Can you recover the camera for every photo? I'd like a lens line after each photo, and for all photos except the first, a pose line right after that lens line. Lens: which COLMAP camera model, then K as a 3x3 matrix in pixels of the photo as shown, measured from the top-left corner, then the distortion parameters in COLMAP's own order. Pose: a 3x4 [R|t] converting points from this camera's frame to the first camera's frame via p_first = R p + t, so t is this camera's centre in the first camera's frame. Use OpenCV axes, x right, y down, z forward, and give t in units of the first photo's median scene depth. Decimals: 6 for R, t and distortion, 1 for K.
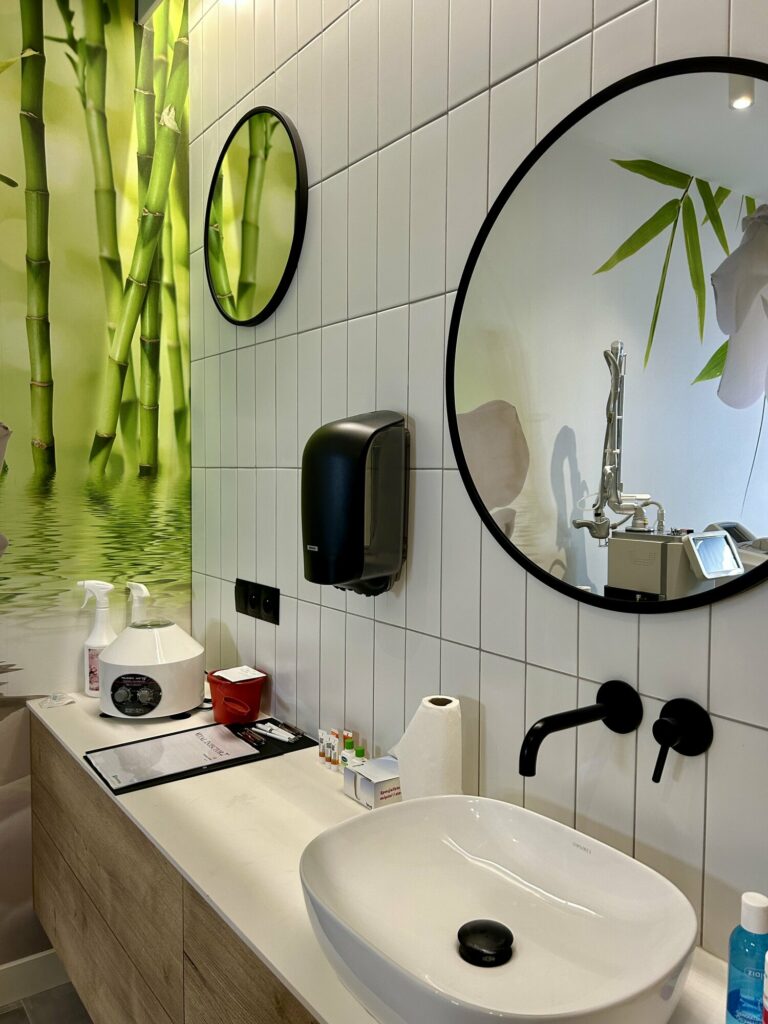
lens RADIAL K [[783.1, 0, 380.8], [0, 783.1, 493.7], [0, 0, 1]] dist [-0.002770, 0.000579]
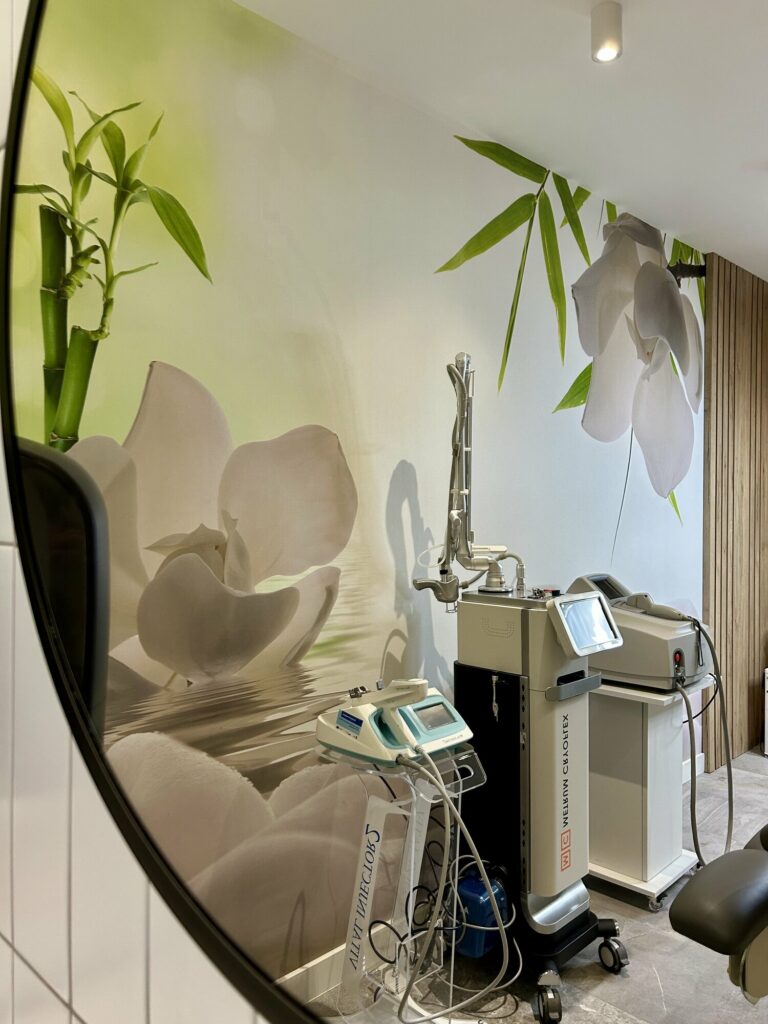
lens RADIAL K [[783.1, 0, 380.8], [0, 783.1, 493.7], [0, 0, 1]] dist [-0.002770, 0.000579]
pose [[0.986894, -0.005436, 0.161278, 0.086717], [0.012338, 0.999049, -0.041830, -0.019720], [-0.160897, 0.043271, 0.986022, 0.226259]]
